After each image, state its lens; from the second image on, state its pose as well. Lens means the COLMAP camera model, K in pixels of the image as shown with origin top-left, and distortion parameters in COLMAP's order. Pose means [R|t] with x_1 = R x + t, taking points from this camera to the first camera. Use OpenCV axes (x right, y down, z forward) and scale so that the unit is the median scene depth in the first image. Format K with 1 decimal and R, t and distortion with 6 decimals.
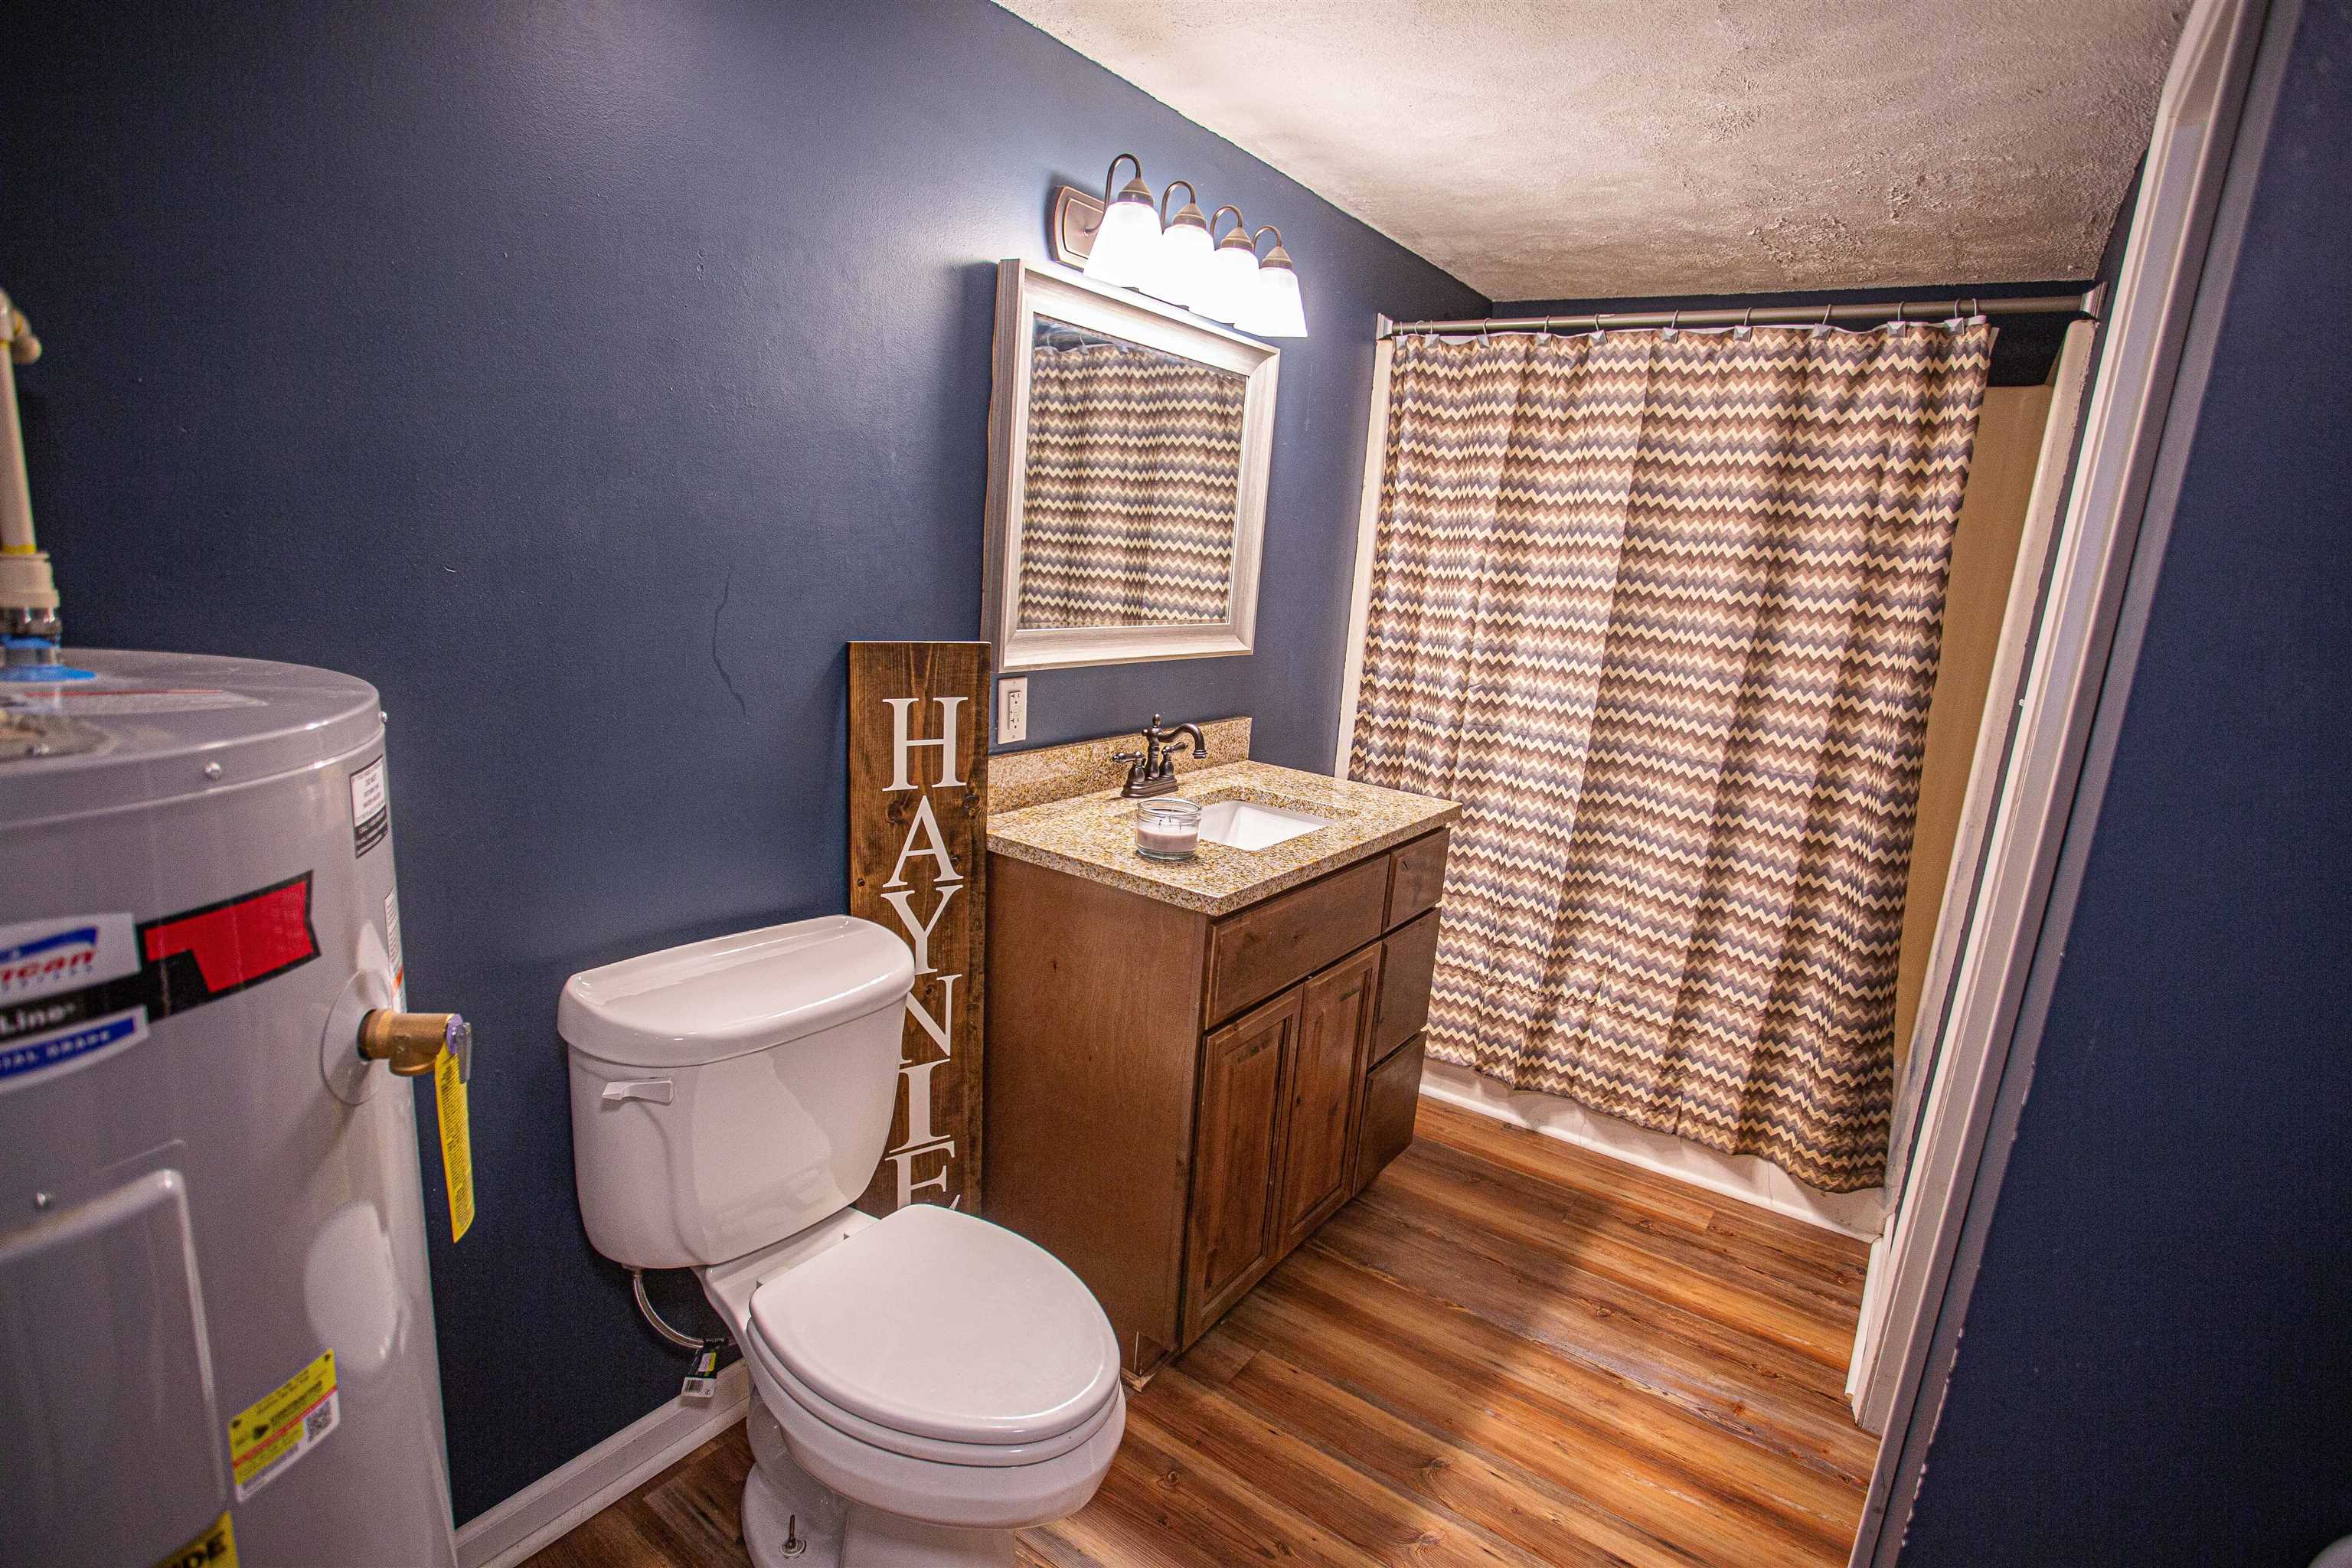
lens RADIAL K [[1145.2, 0, 1181.6], [0, 1145.2, 789.9], [0, 0, 1]] dist [-0.077504, 0.034647]
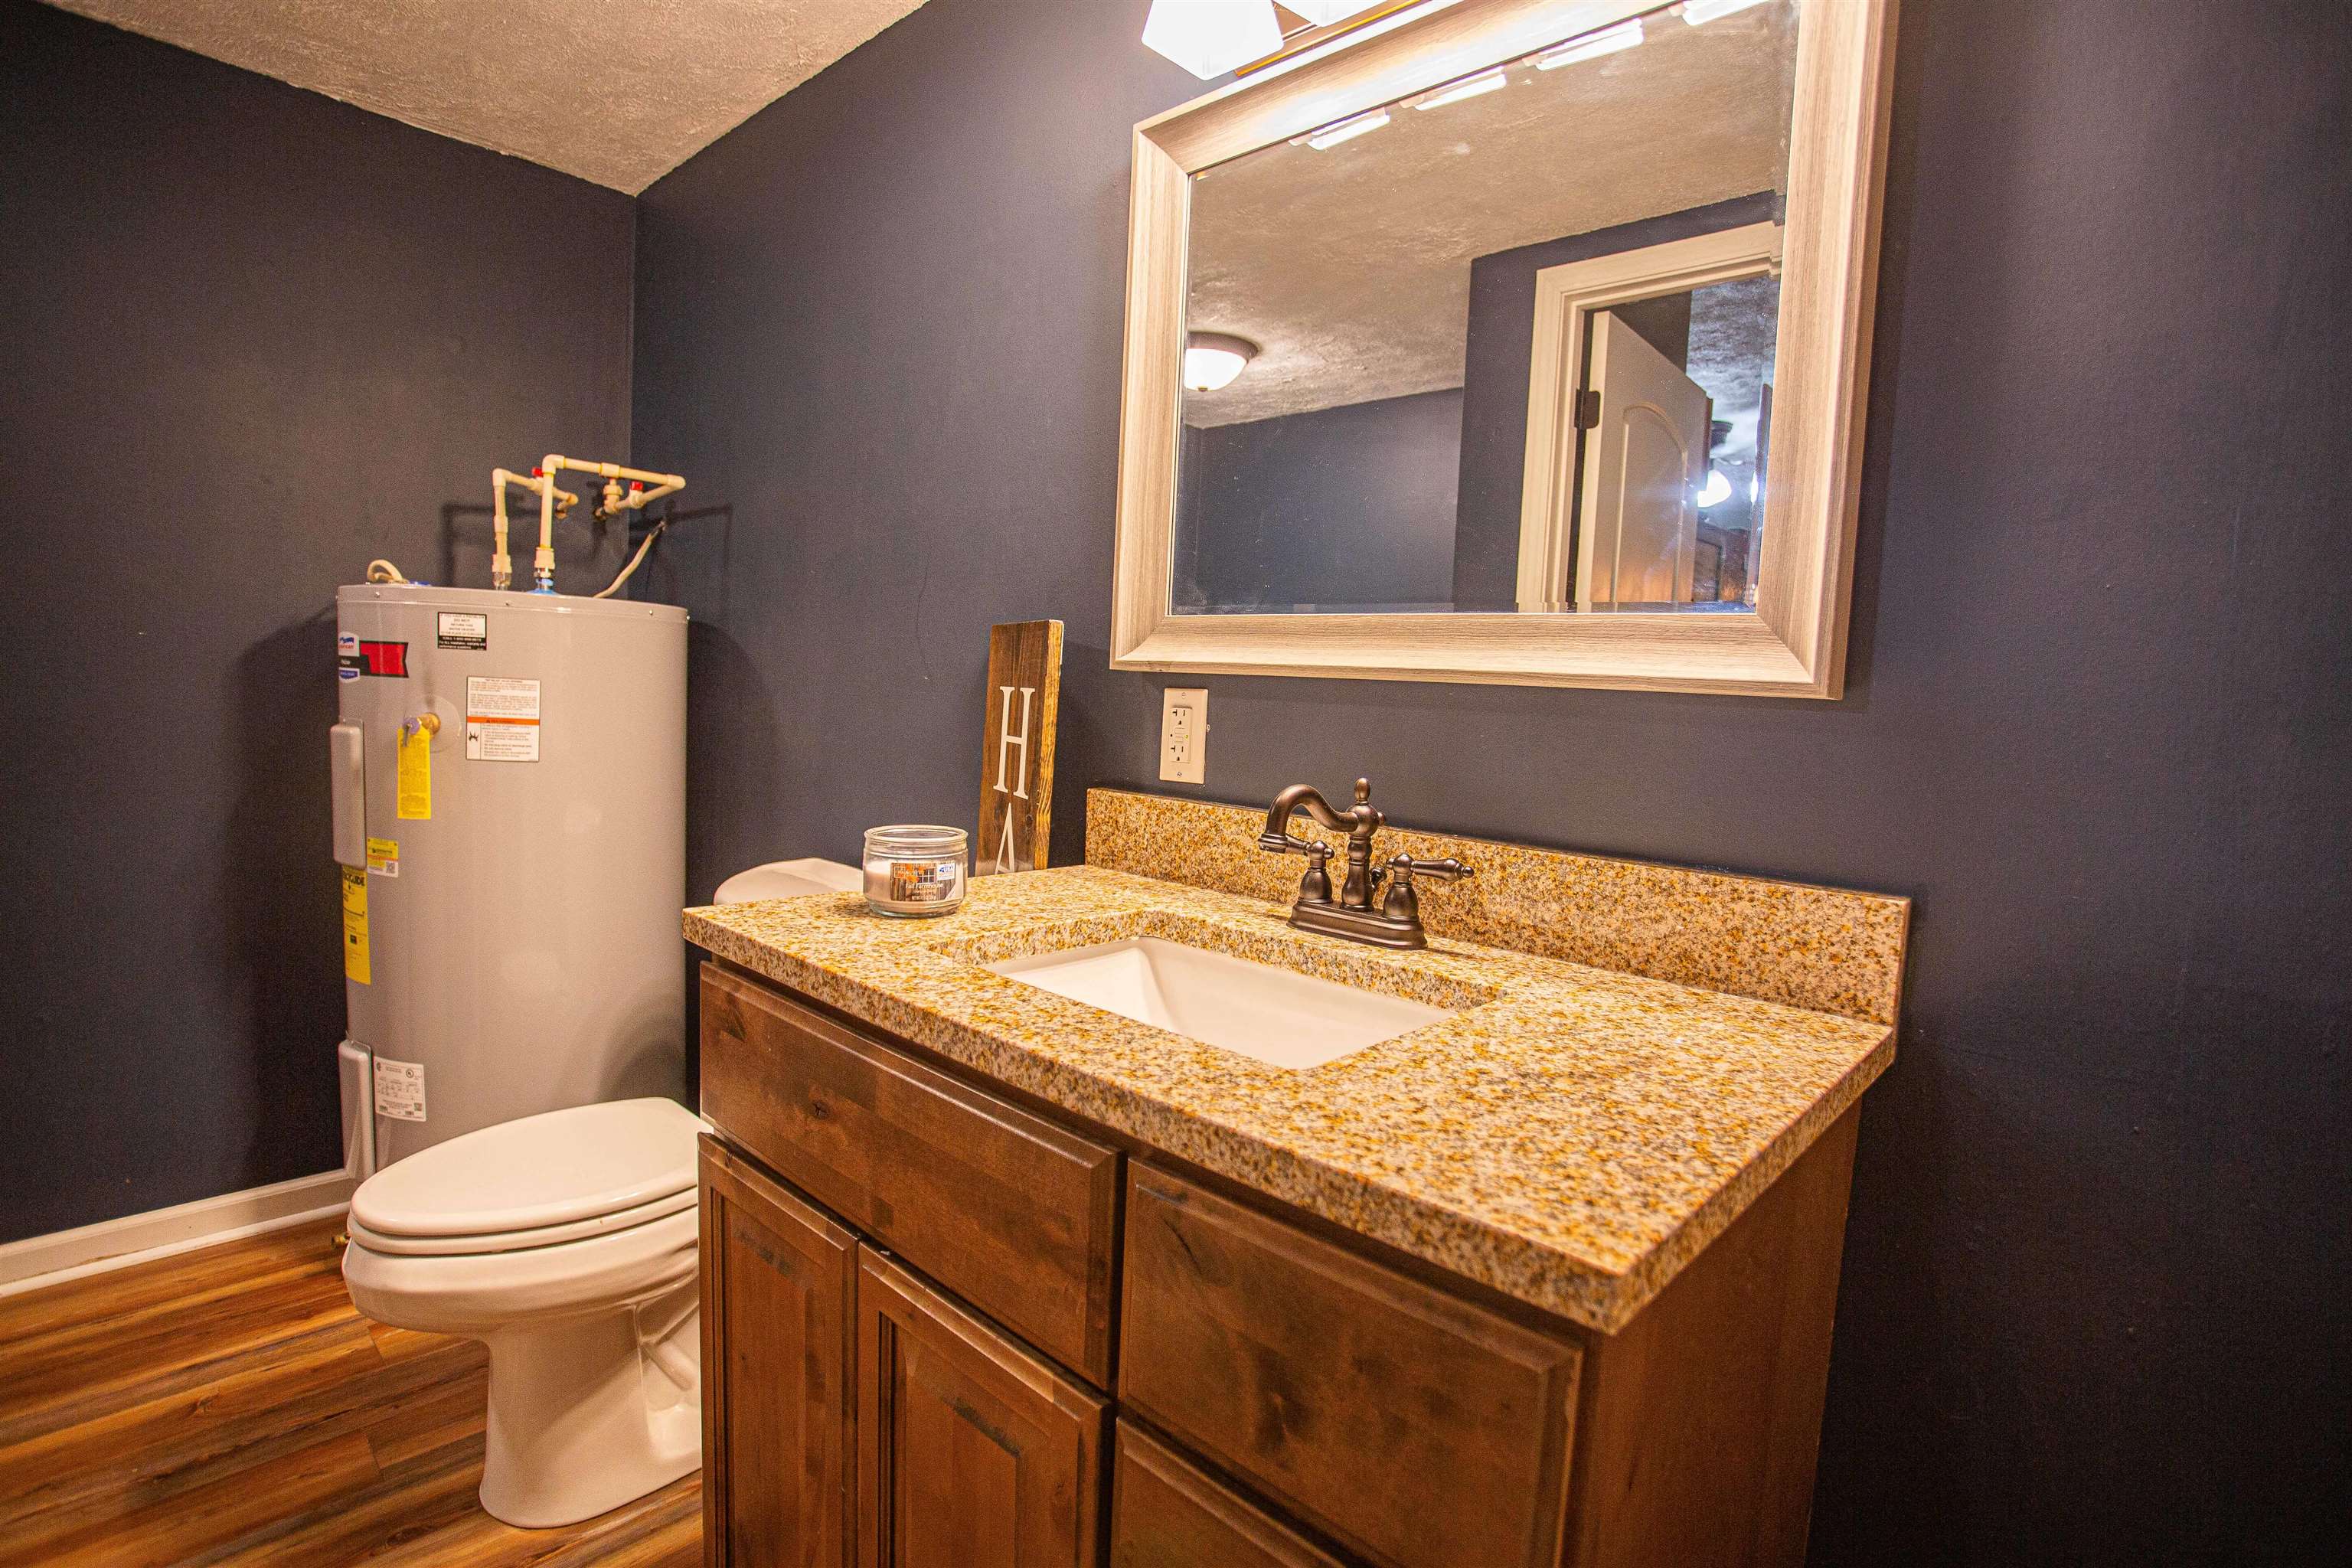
lens RADIAL K [[1145.2, 0, 1181.6], [0, 1145.2, 789.9], [0, 0, 1]] dist [-0.077504, 0.034647]
pose [[-0.135844, 0.013830, -0.990634, 0.550479], [-0.265889, 0.962711, 0.049901, -0.073434], [0.954384, 0.270177, -0.127101, 1.121323]]
